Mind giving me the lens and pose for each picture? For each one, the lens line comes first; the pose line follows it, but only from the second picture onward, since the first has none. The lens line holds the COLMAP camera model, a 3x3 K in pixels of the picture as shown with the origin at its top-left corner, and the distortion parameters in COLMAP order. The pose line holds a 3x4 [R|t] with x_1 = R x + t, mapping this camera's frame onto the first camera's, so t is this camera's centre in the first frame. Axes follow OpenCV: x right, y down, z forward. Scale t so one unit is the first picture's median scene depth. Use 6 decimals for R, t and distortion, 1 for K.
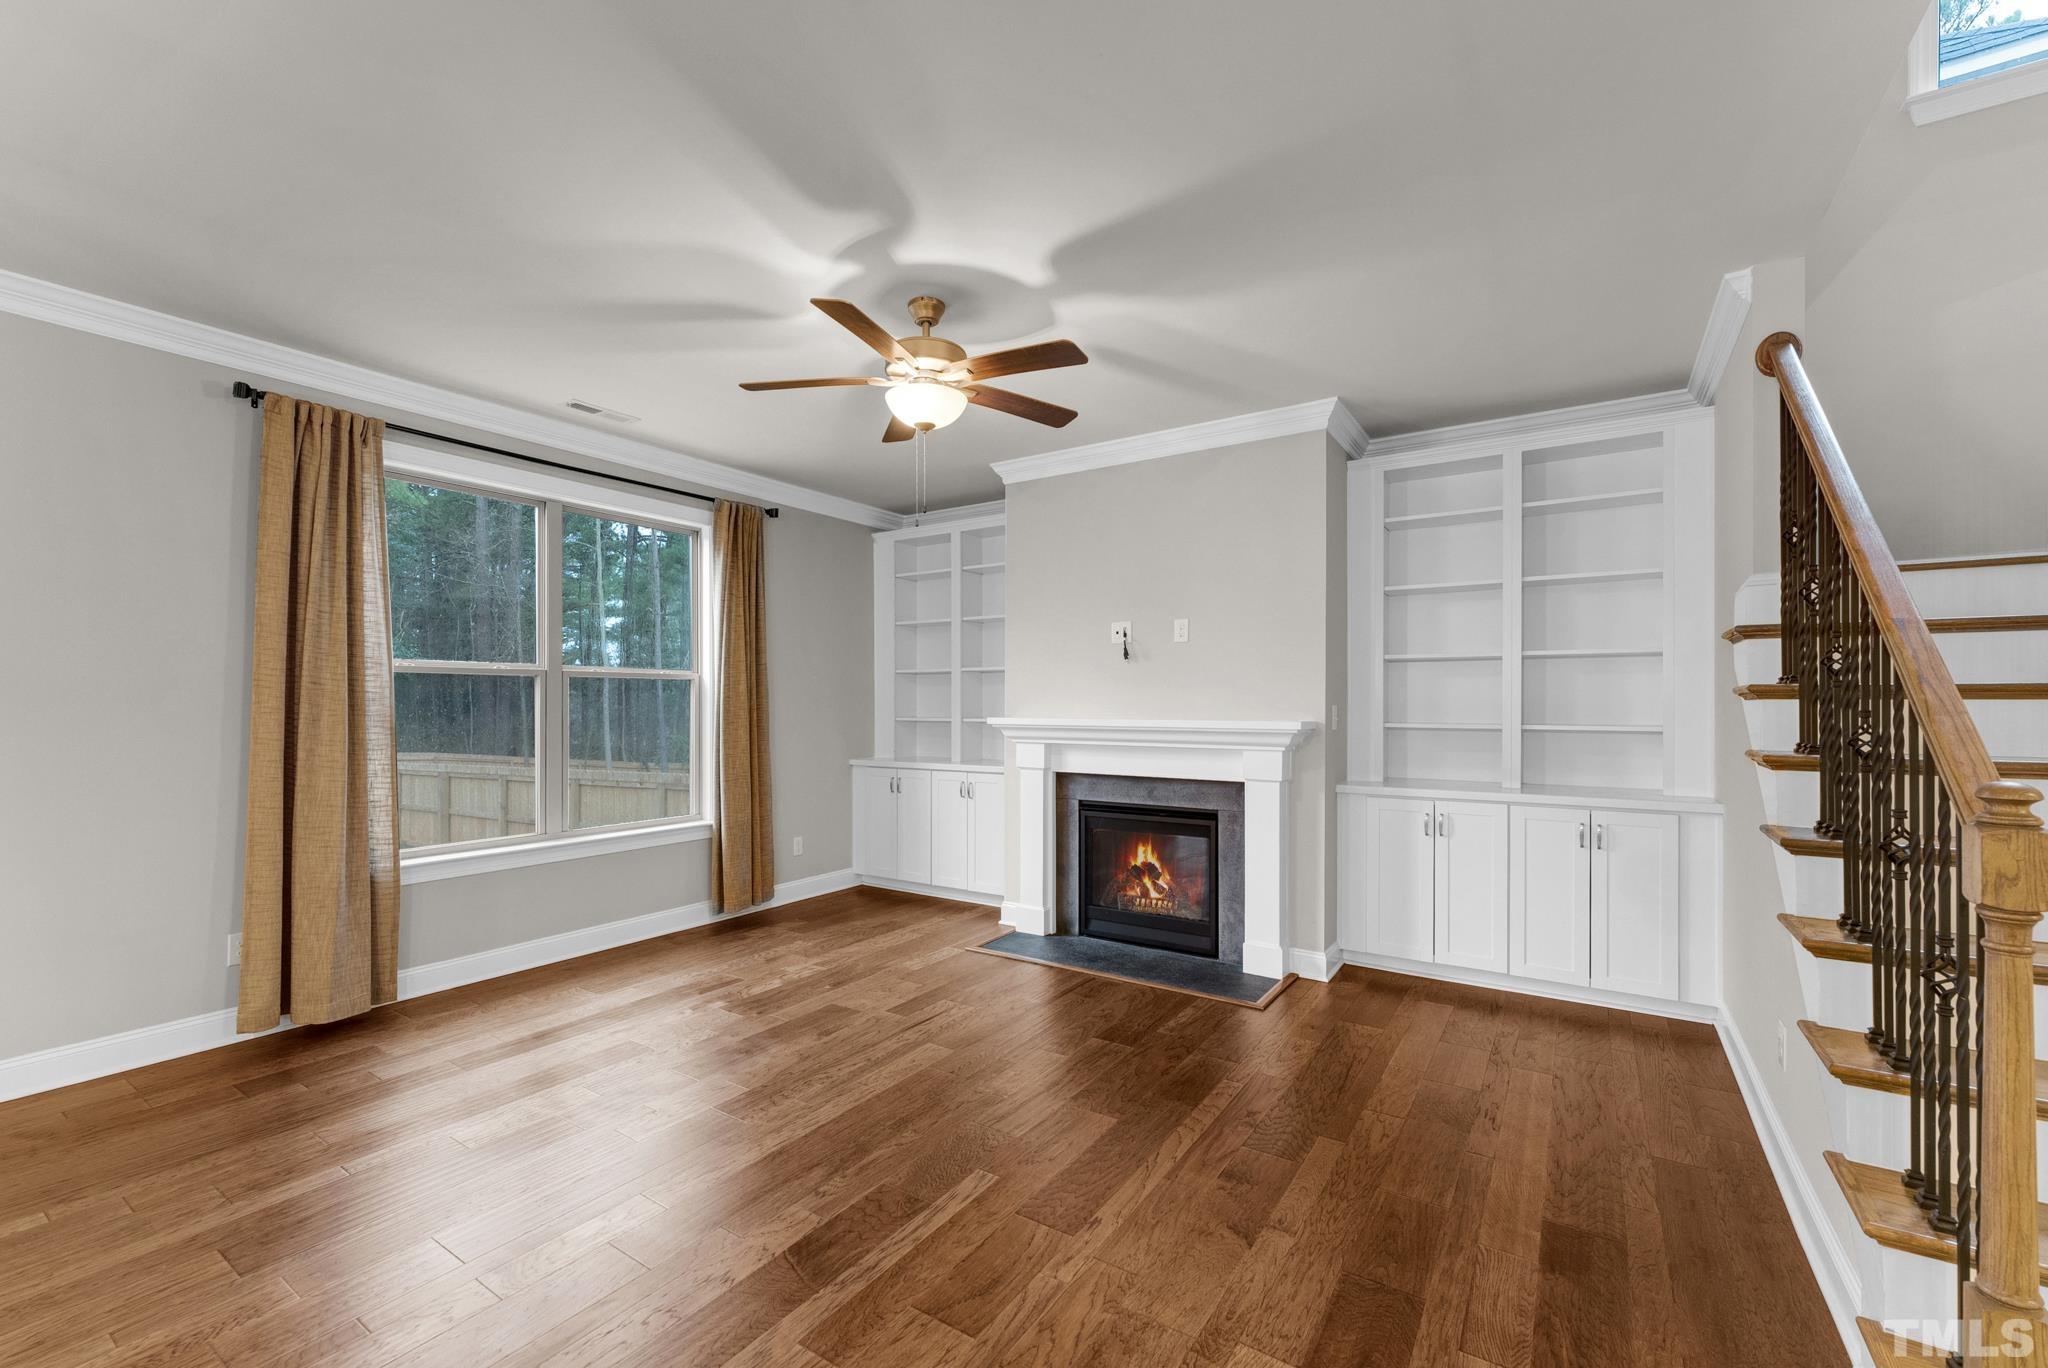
lens RADIAL K [[858.1, 0, 1026.2], [0, 858.1, 693.9], [0, 0, 1]] dist [-0.000239, -0.000054]
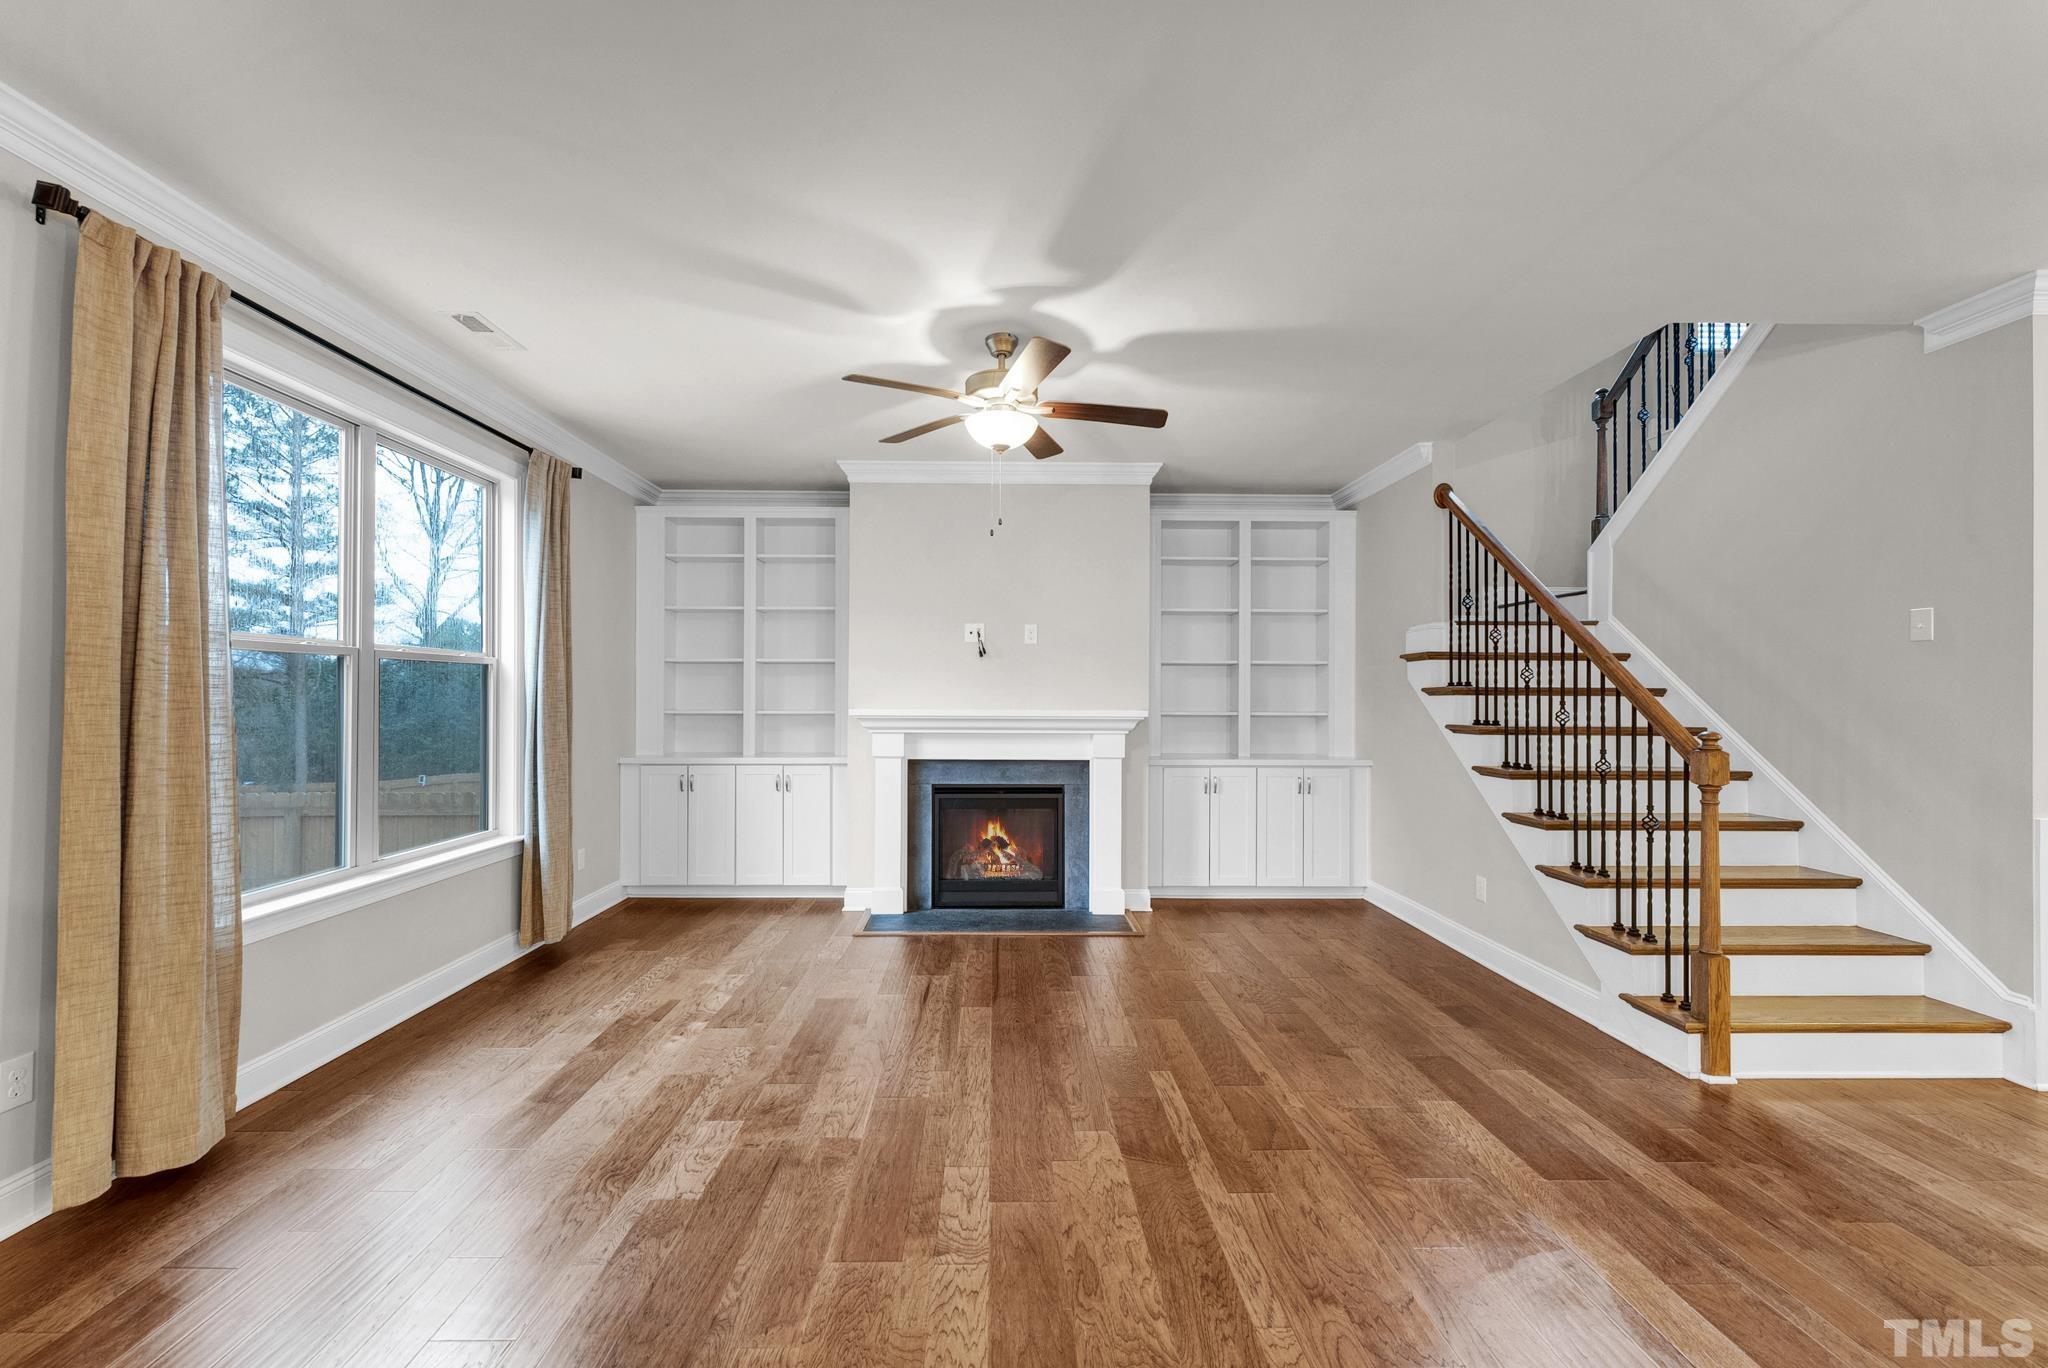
lens RADIAL K [[858.1, 0, 1008.7], [0, 858.1, 681.1], [0, 0, 1]] dist [-0.000239, -0.000054]
pose [[0.818571, 0.014105, 0.574233, -0.545575], [-0.010386, 0.999898, -0.009754, 0.002342], [-0.574312, 0.002020, 0.818634, 0.057465]]
